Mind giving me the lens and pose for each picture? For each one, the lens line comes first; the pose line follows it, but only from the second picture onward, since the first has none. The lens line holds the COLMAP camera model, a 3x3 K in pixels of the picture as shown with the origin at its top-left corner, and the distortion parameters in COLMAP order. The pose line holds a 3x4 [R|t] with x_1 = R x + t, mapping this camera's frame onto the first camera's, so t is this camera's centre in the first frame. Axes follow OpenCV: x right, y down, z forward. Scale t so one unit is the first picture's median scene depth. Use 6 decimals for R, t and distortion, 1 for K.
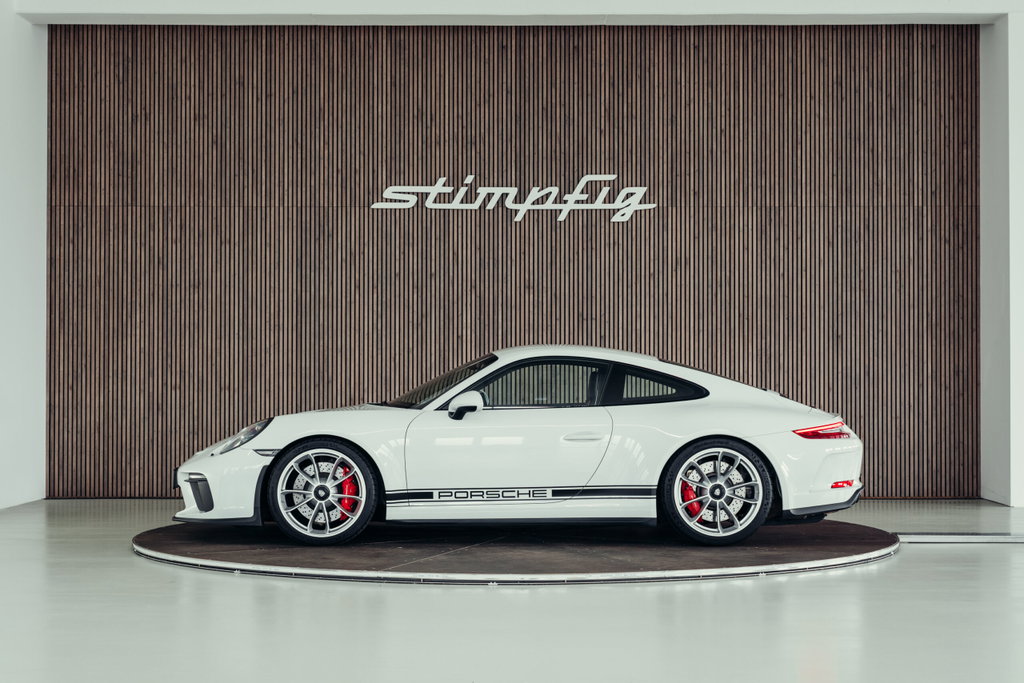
lens RADIAL K [[1852.2, 0, 512.0], [0, 1852.2, 341.5], [0, 0, 1]] dist [0.011900, 0.027942]
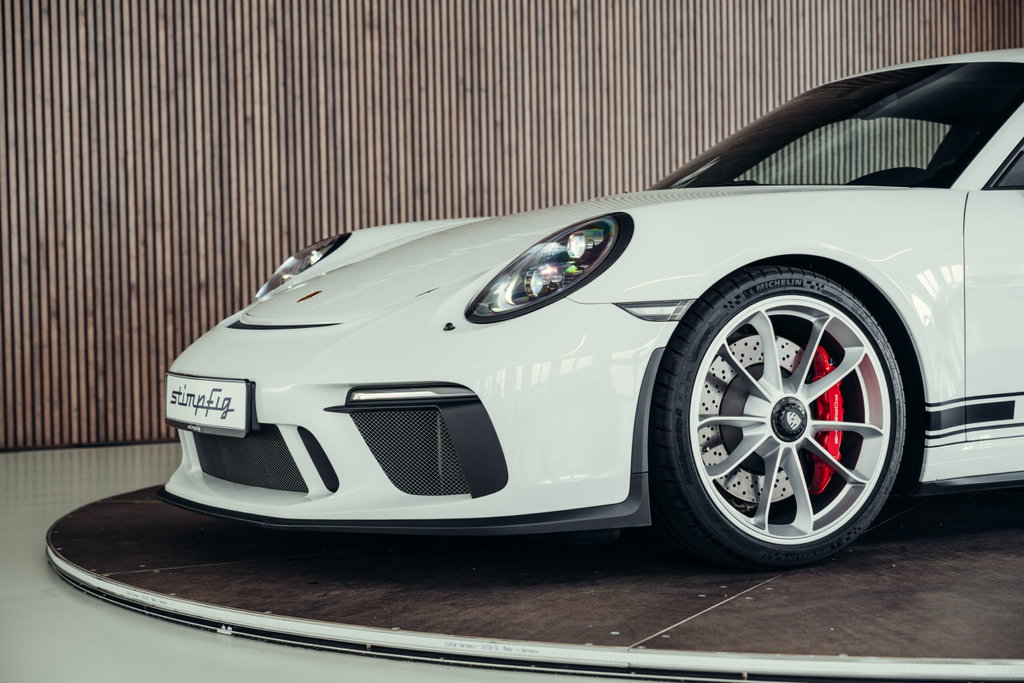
lens RADIAL K [[1997.8, 0, 512.0], [0, 1997.8, 341.5], [0, 0, 1]] dist [0.039792, -0.071949]
pose [[0.874054, -0.036559, 0.484452, -0.331057], [0.015287, 0.998740, 0.047789, 0.047333], [-0.485589, -0.034365, 0.873512, 0.686749]]
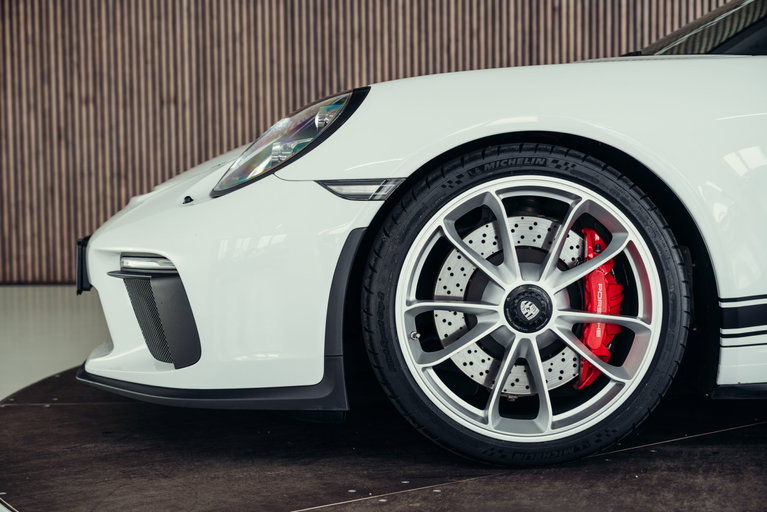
lens RADIAL K [[1463.9, 0, 383.5], [0, 1463.9, 256.0], [0, 0, 1]] dist [0.041087, -0.042313]
pose [[0.999793, -0.015449, 0.013242, -0.130717], [0.014207, 0.995906, 0.089275, 0.048297], [-0.014567, -0.089069, 0.995919, 0.735403]]
